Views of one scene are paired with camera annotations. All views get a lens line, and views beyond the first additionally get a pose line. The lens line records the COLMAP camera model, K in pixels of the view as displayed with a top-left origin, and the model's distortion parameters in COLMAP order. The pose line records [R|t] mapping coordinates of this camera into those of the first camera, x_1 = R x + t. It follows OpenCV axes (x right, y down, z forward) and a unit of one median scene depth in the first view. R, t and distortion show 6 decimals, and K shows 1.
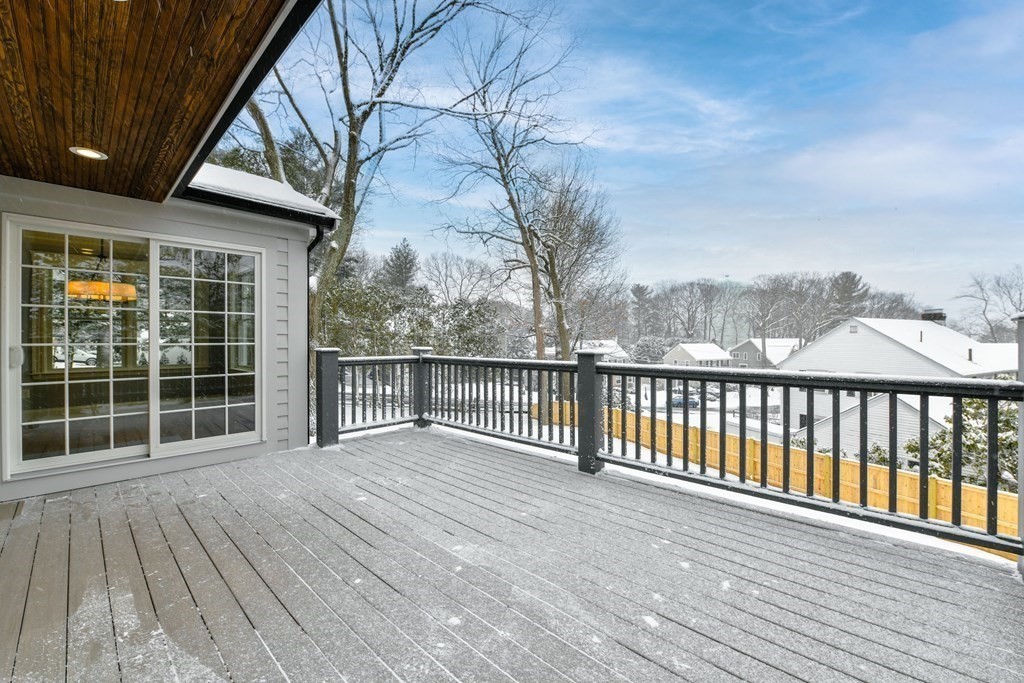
lens RADIAL K [[408.5, 0, 516.8], [0, 408.5, 341.4], [0, 0, 1]] dist [0.002114, -0.001287]
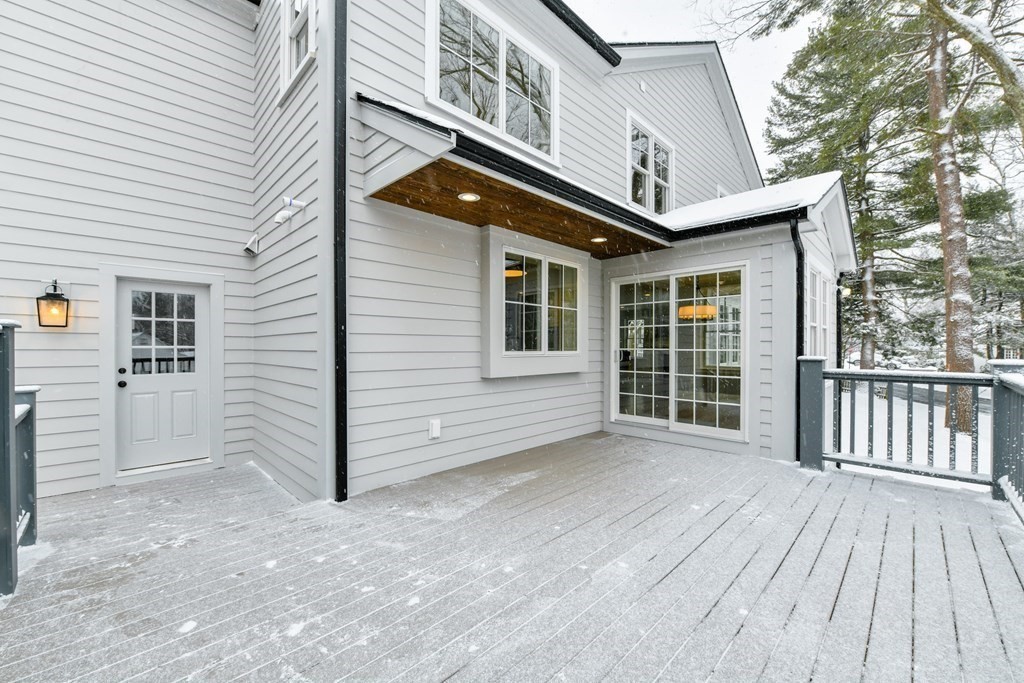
lens RADIAL K [[408.5, 0, 516.1], [0, 408.5, 346.1], [0, 0, 1]] dist [0.002114, -0.001287]
pose [[-0.019137, -0.000650, -0.999817, 0.584833], [-0.004730, 0.999989, -0.000559, -0.001637], [0.999806, 0.004718, -0.019140, 0.553166]]
